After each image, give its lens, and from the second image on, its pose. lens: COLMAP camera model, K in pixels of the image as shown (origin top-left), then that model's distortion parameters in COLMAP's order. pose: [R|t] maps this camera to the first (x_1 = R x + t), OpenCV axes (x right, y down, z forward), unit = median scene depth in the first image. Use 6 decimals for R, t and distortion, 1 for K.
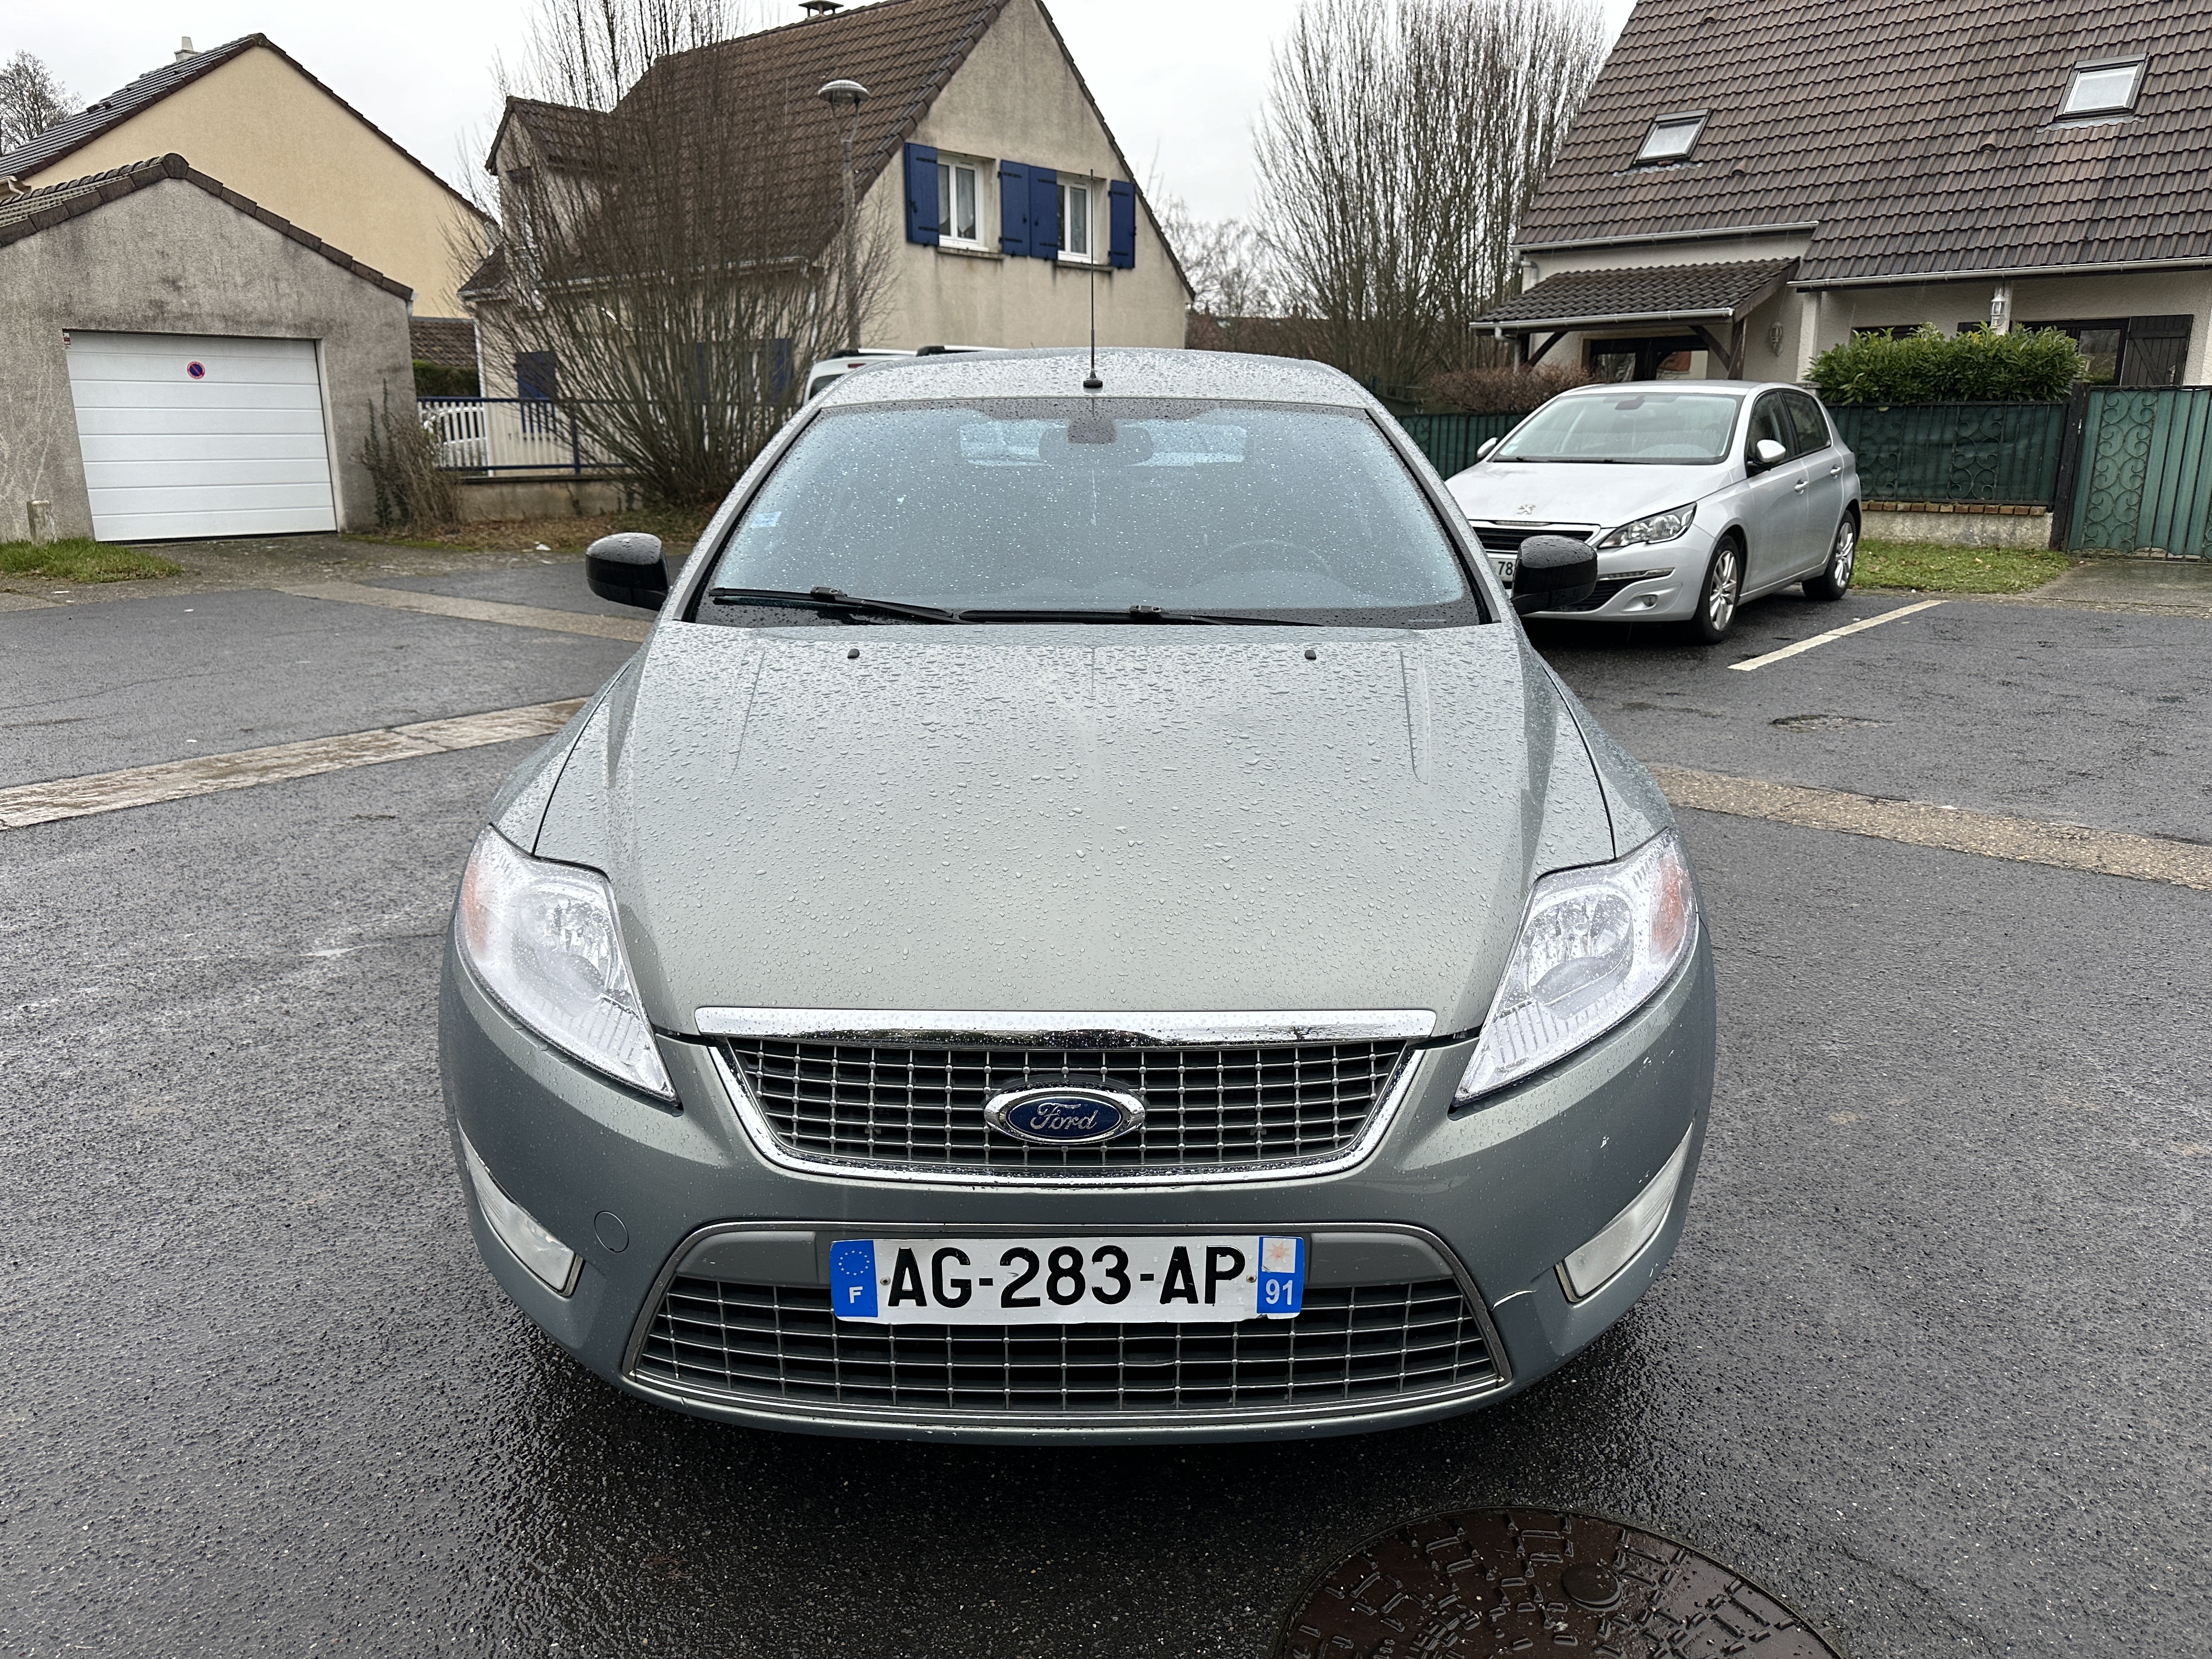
lens RADIAL K [[1535.9, 0, 1106.2], [0, 1535.9, 759.9], [0, 0, 1]] dist [0.002031, 0.000666]
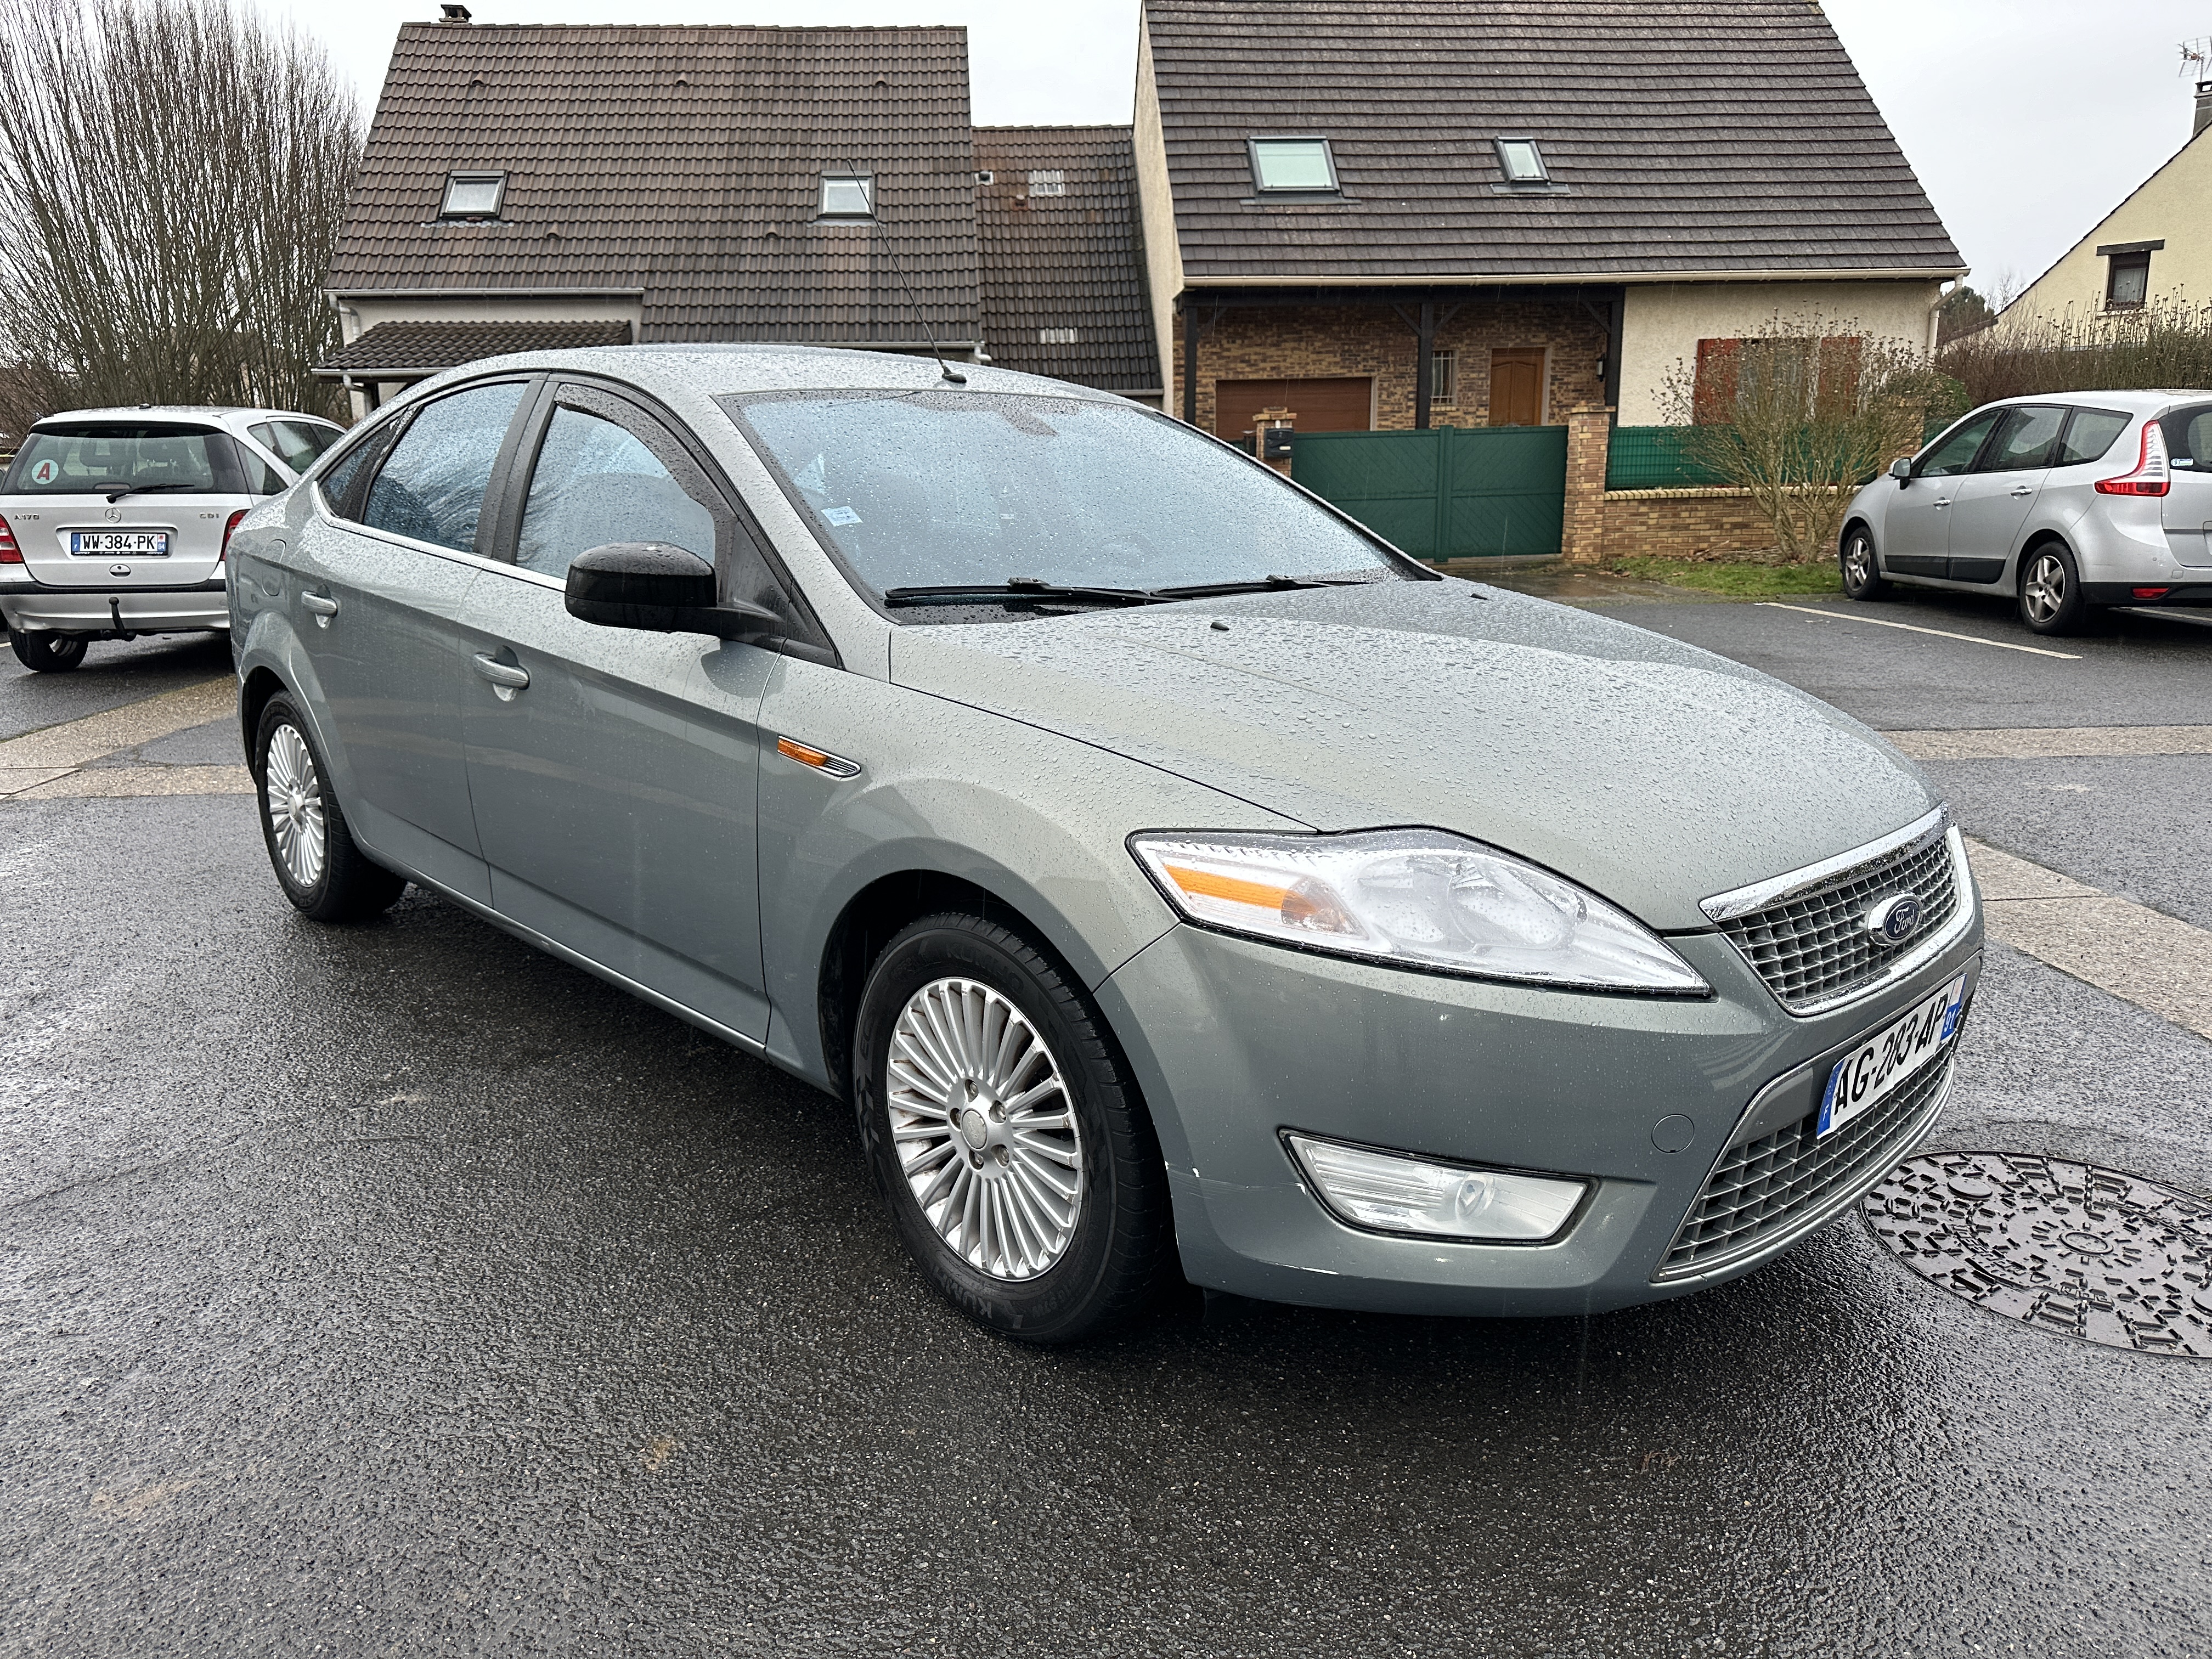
lens RADIAL K [[1562.7, 0, 939.4], [0, 1562.7, 798.3], [0, 0, 1]] dist [0.029848, -0.001271]
pose [[0.734685, -0.142365, 0.663303, -0.179929], [0.157416, 0.986822, 0.037445, -0.004685], [-0.659893, 0.076904, 0.747414, 0.067464]]
